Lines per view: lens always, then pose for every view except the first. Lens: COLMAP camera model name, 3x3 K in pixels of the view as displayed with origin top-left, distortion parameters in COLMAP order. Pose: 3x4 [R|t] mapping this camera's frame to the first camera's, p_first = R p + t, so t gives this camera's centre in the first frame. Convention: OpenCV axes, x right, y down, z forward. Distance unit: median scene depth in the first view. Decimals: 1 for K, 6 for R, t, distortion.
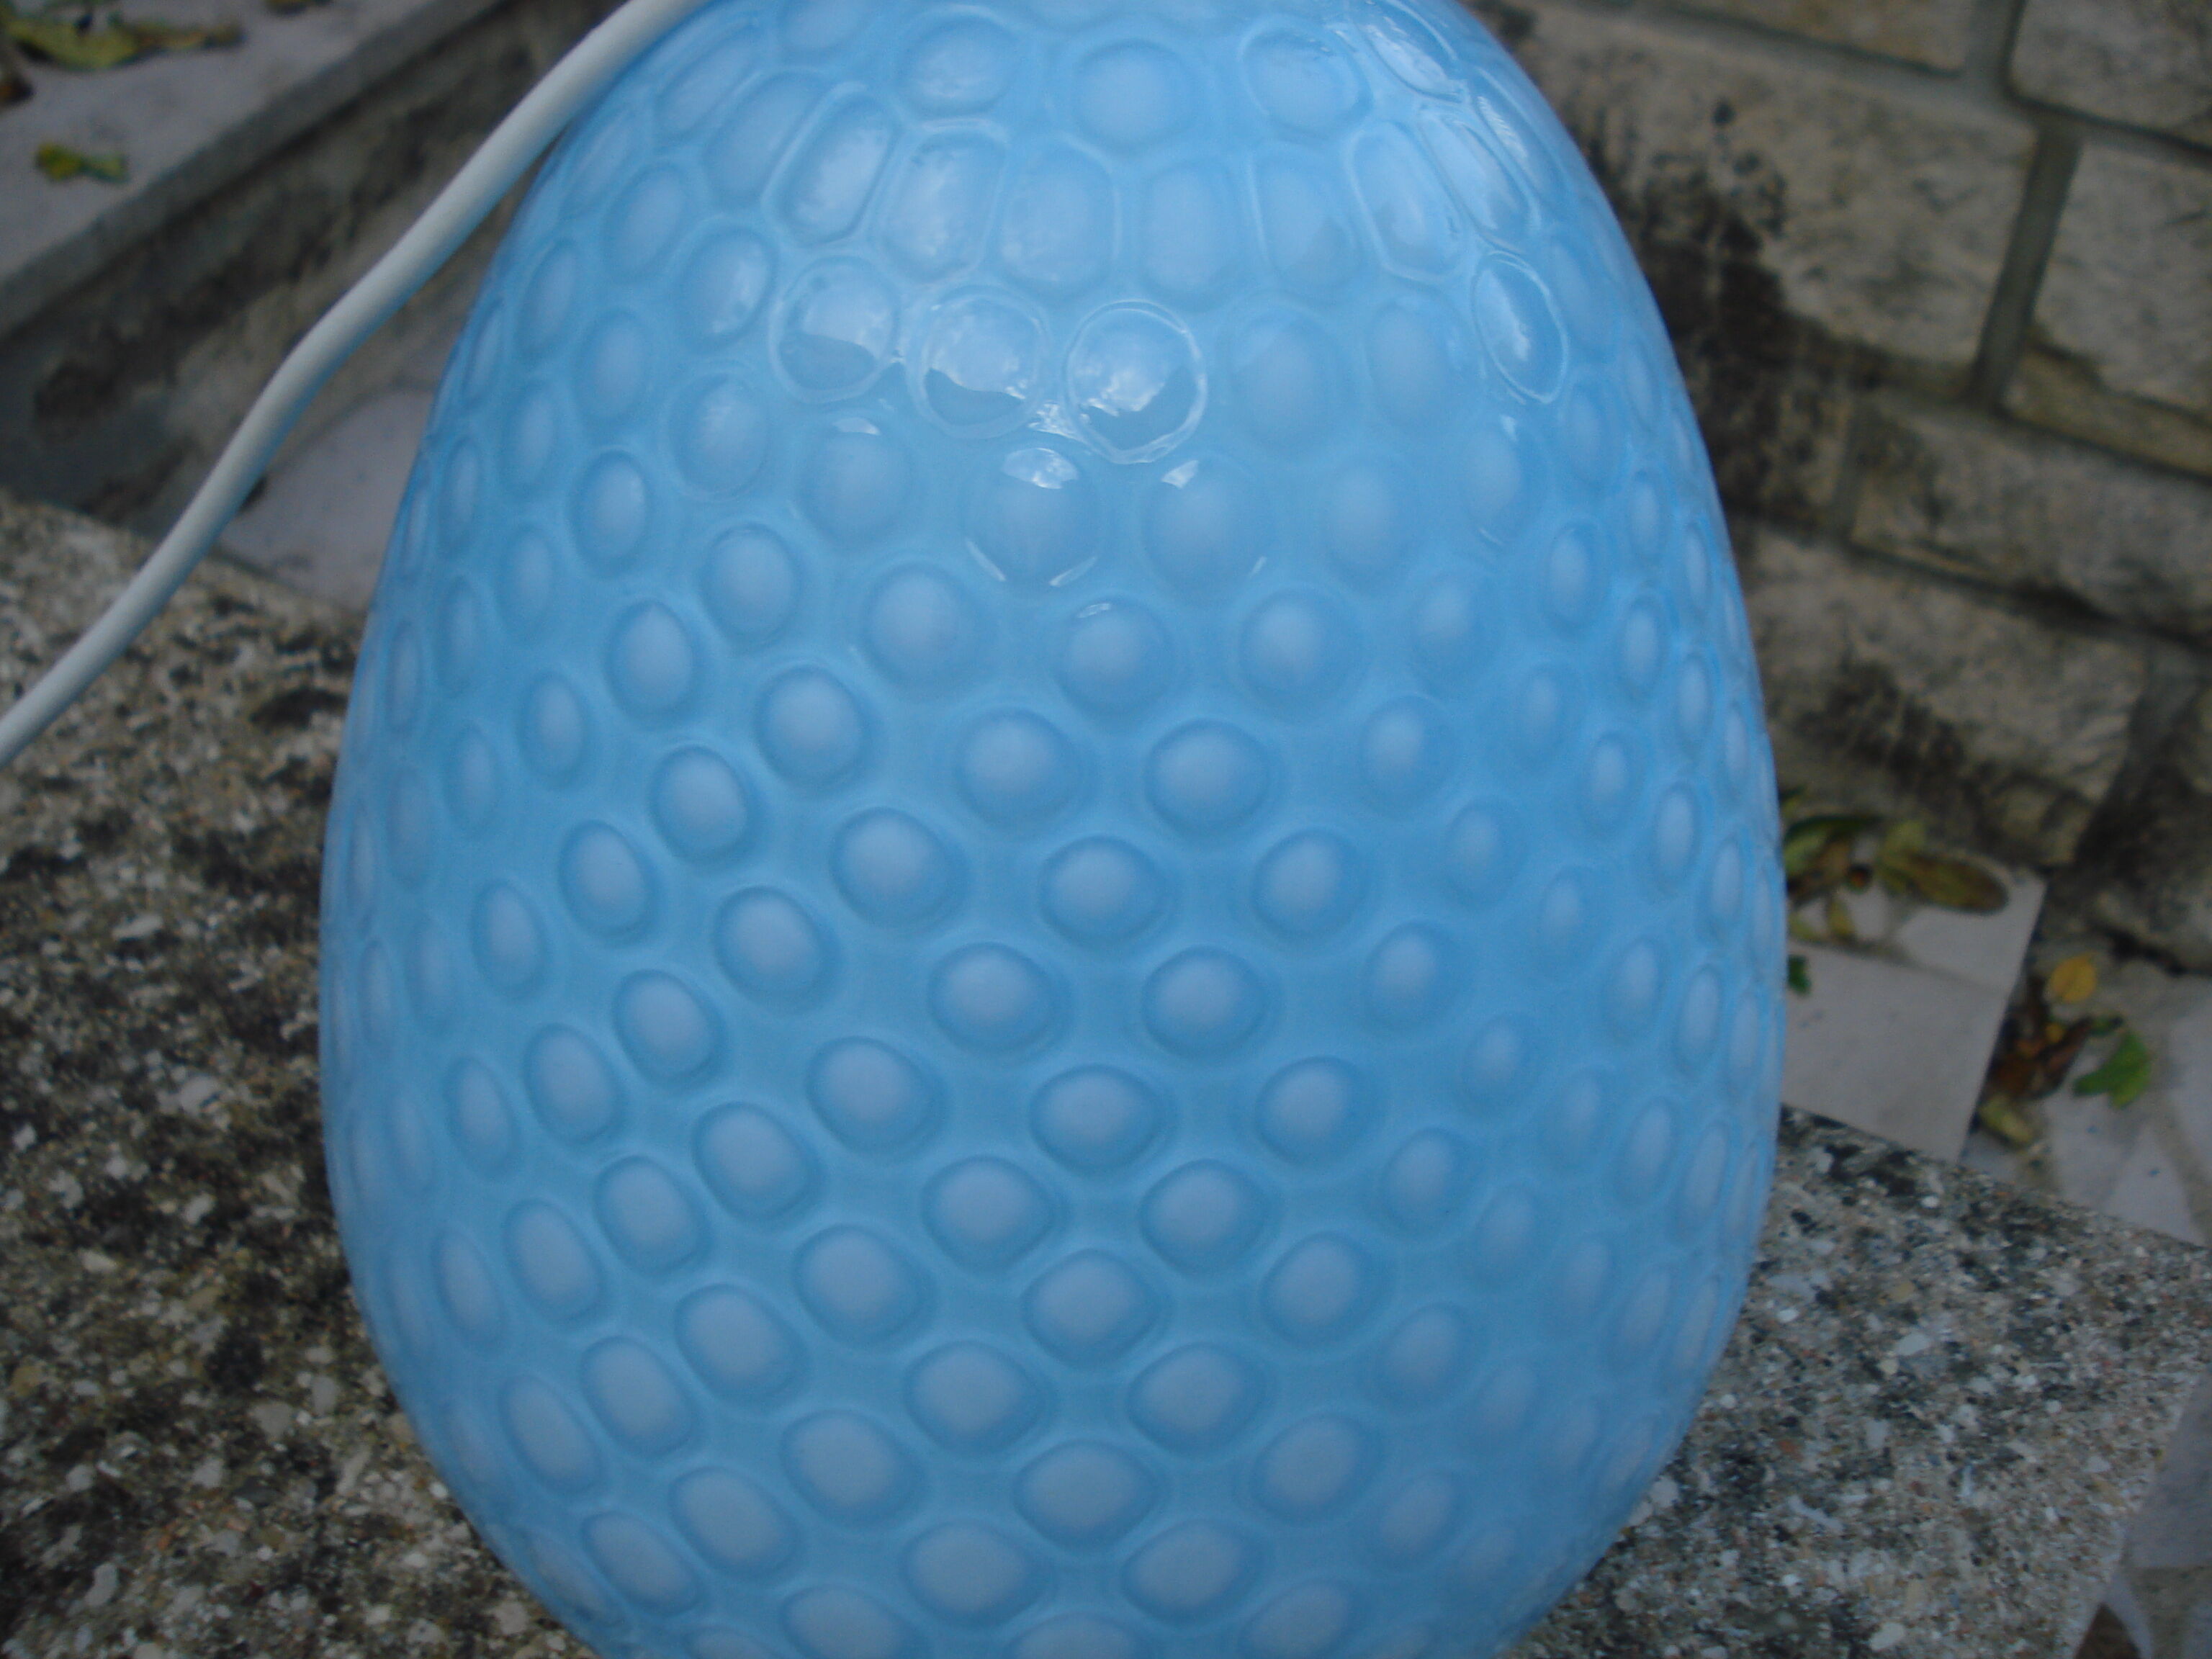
lens RADIAL K [[2566.5, 0, 1108.4], [0, 2566.5, 911.4], [0, 0, 1]] dist [-0.078607, -0.068755]
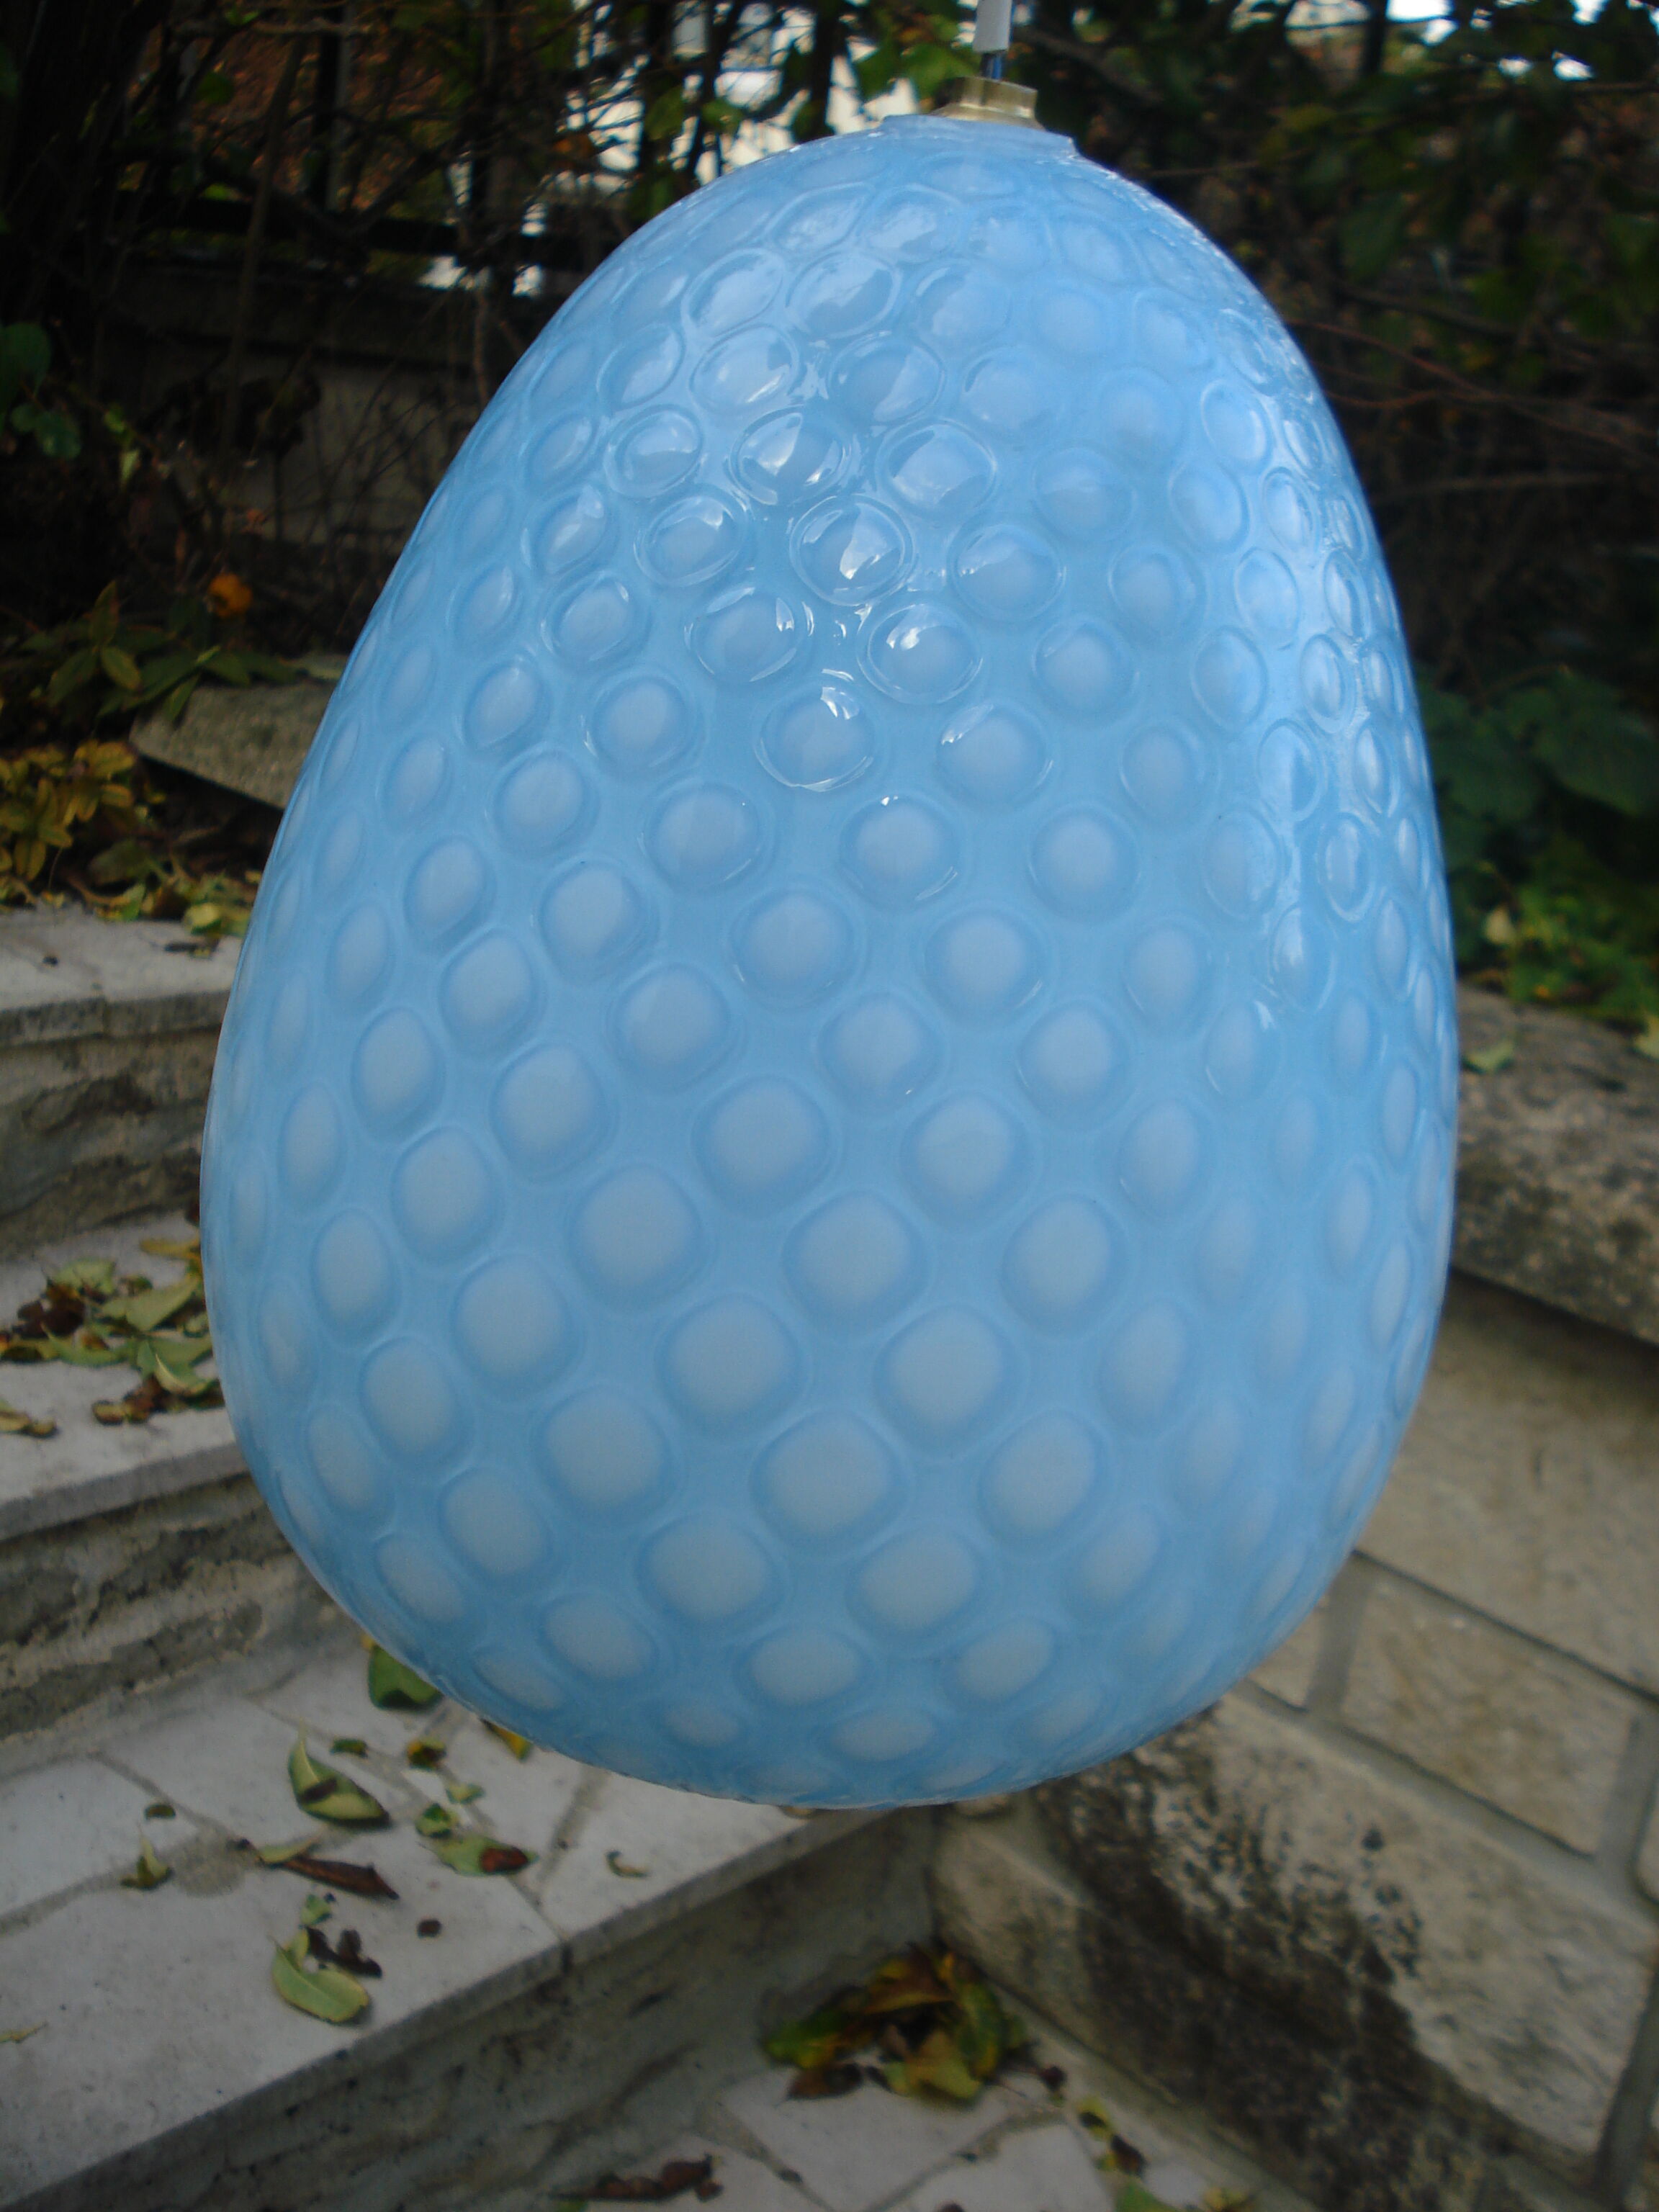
lens RADIAL K [[2566.5, 0, 829.5], [0, 2566.5, 1106.0], [0, 0, 1]] dist [-0.078607, -0.068755]
pose [[0.947452, 0.196016, -0.252808, 0.233983], [-0.291799, 0.853429, -0.431869, -0.065120], [0.131101, 0.482945, 0.865781, -0.041702]]
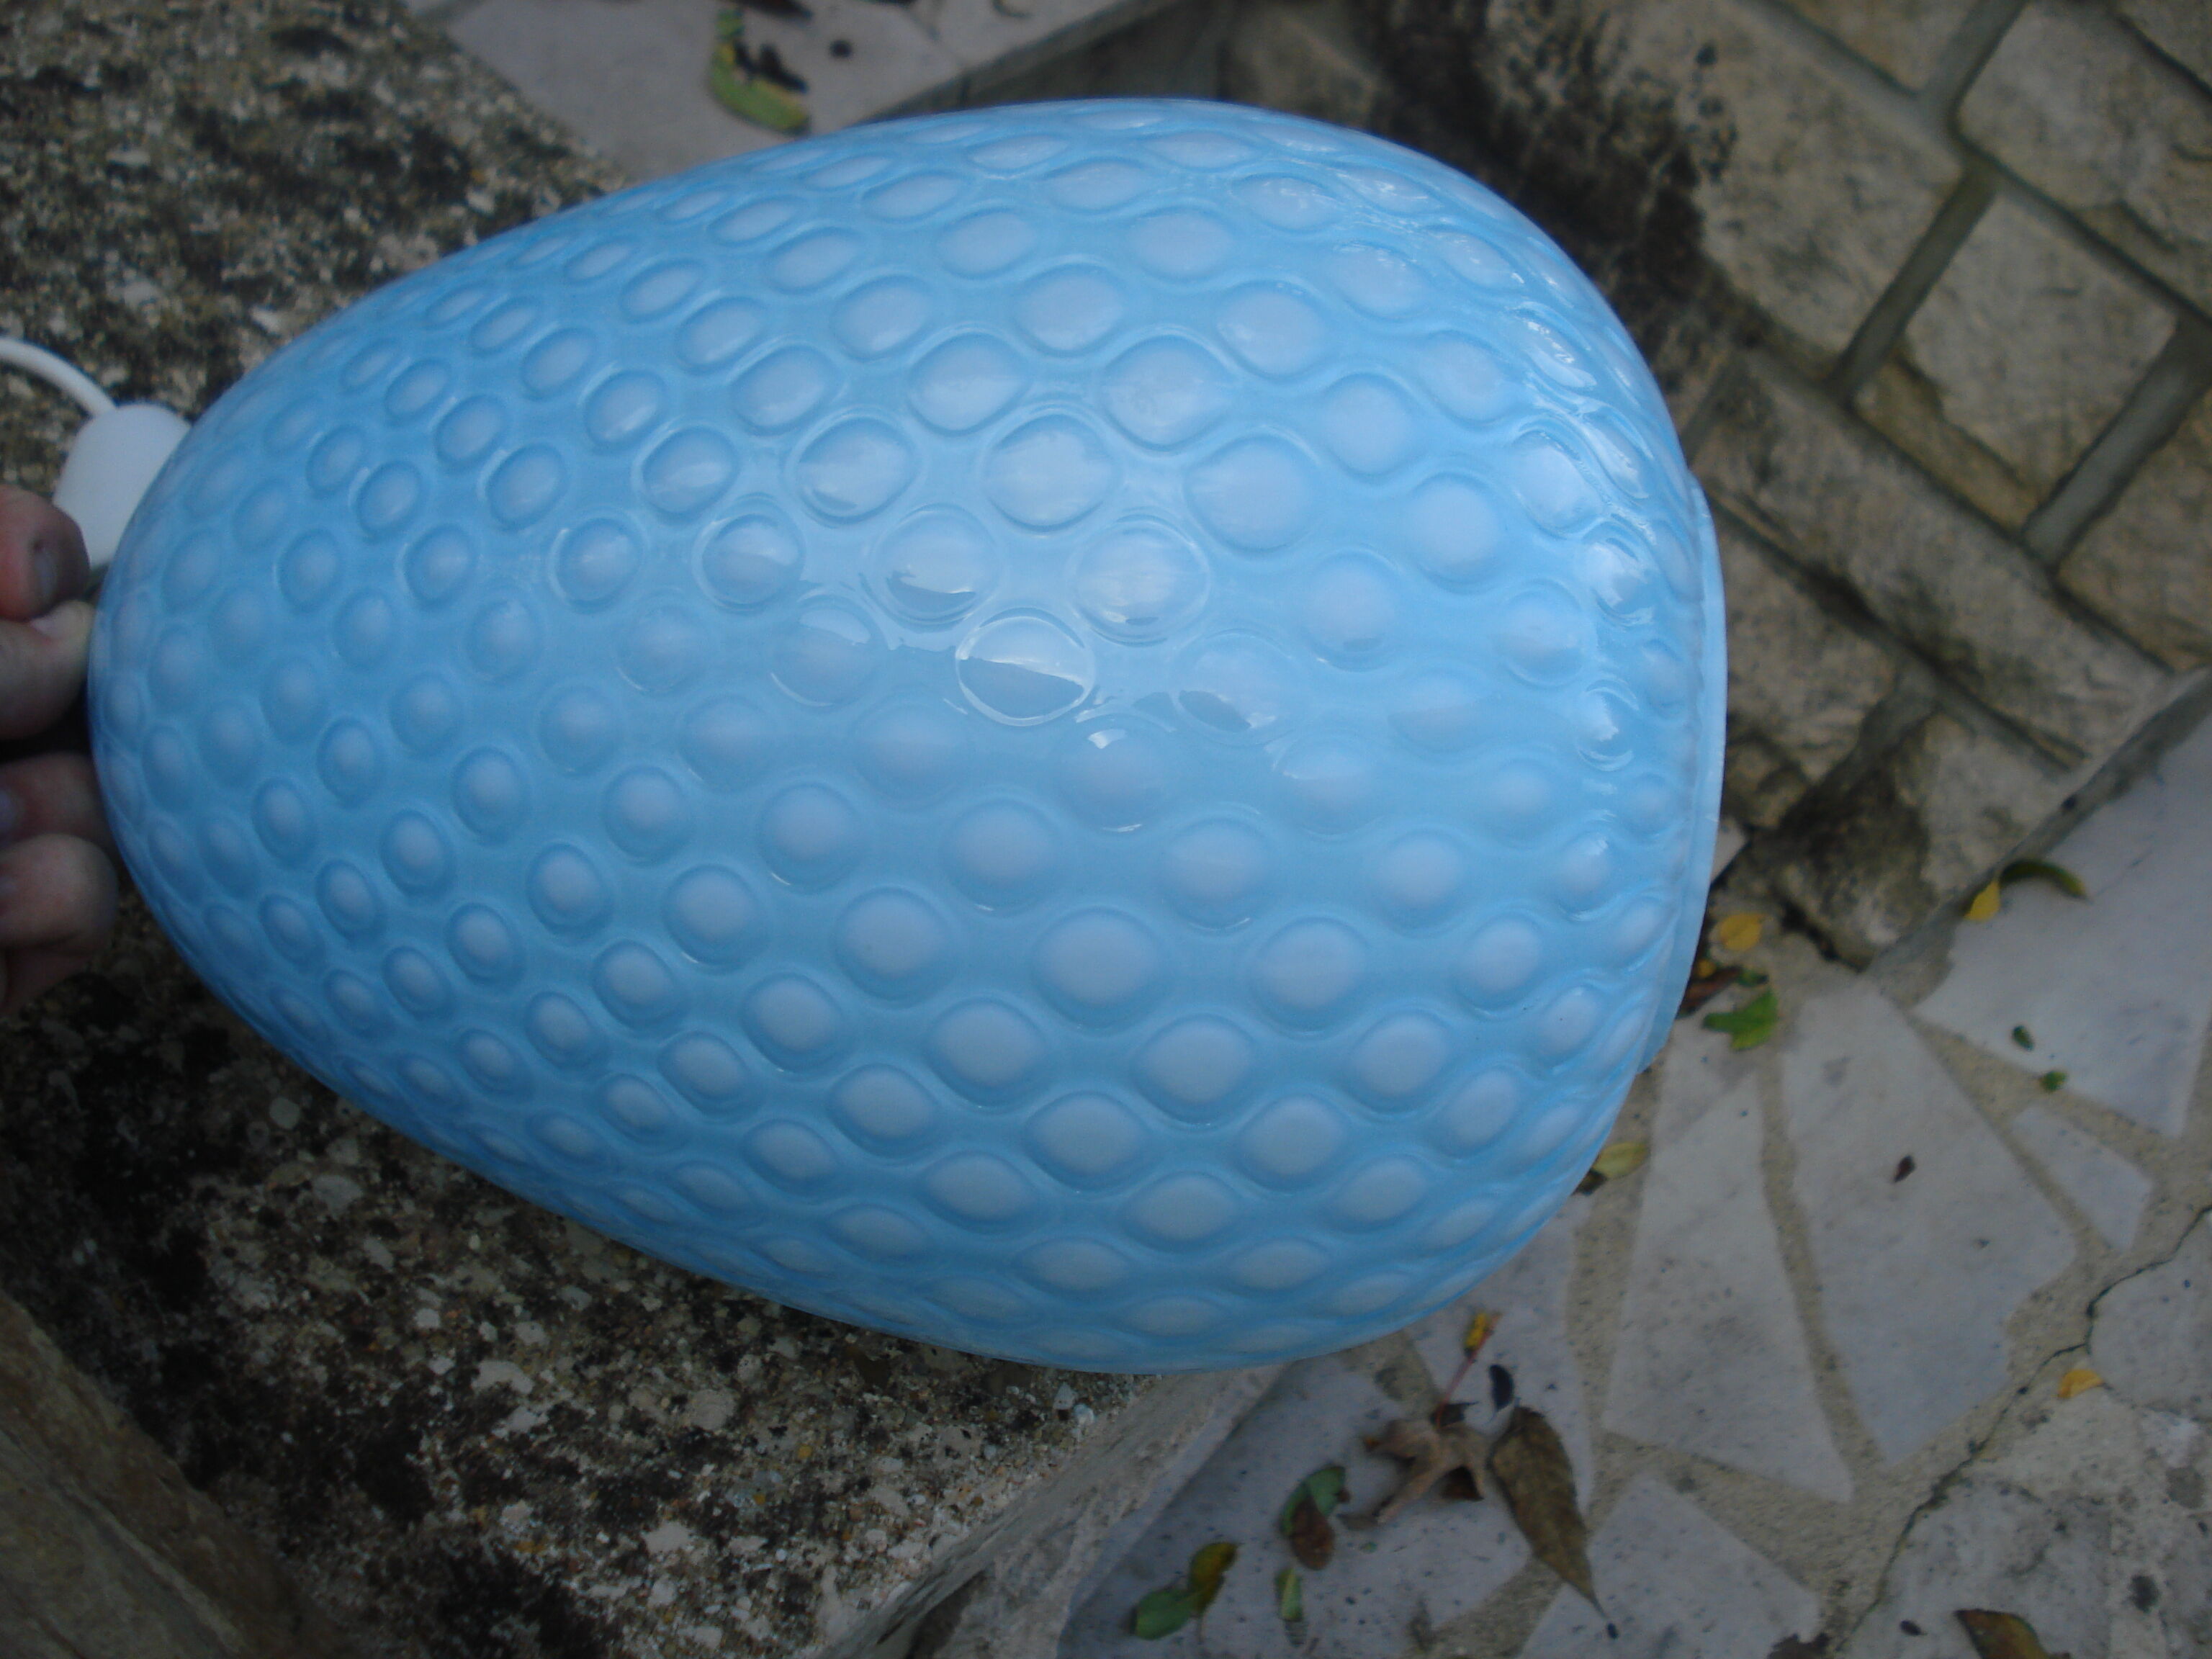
lens RADIAL K [[2566.5, 0, 1108.4], [0, 2566.5, 911.4], [0, 0, 1]] dist [-0.078607, -0.068755]
pose [[0.939179, 0.331227, 0.090725, 0.024131], [-0.337365, 0.939243, 0.063308, 0.048365], [-0.064243, -0.090065, 0.993862, -0.096954]]
